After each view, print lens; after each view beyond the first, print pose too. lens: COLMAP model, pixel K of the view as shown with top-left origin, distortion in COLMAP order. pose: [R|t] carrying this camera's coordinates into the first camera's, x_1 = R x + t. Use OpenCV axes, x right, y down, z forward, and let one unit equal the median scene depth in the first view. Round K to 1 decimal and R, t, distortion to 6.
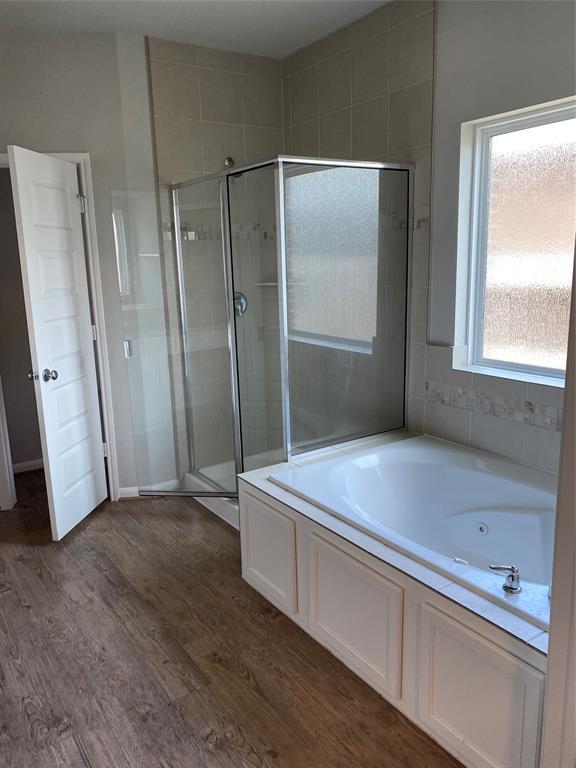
lens RADIAL K [[595.3, 0, 284.2], [0, 595.3, 384.5], [0, 0, 1]] dist [0.008745, -0.012903]
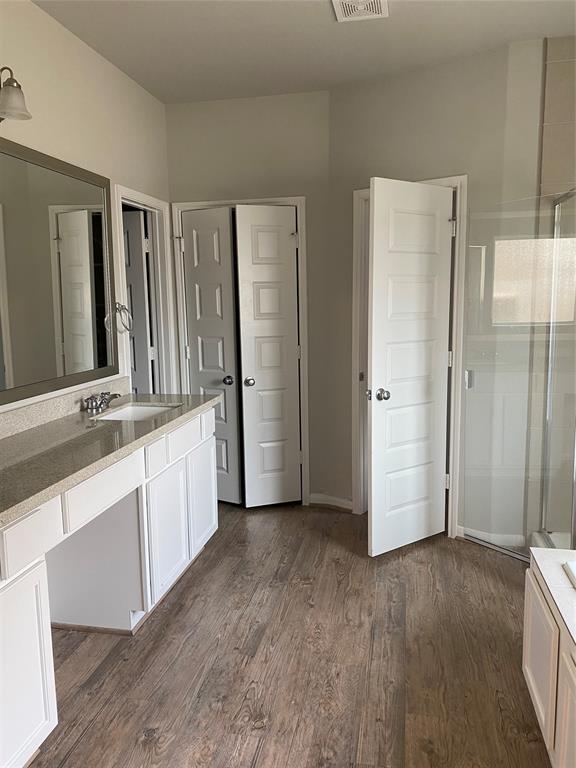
lens RADIAL K [[595.3, 0, 285.4], [0, 595.3, 381.6], [0, 0, 1]] dist [0.008745, -0.012903]
pose [[0.691946, 0.120651, -0.711796, 0.213125], [-0.155123, 0.987755, 0.016629, -0.028671], [0.705087, 0.098909, 0.702189, 0.153477]]
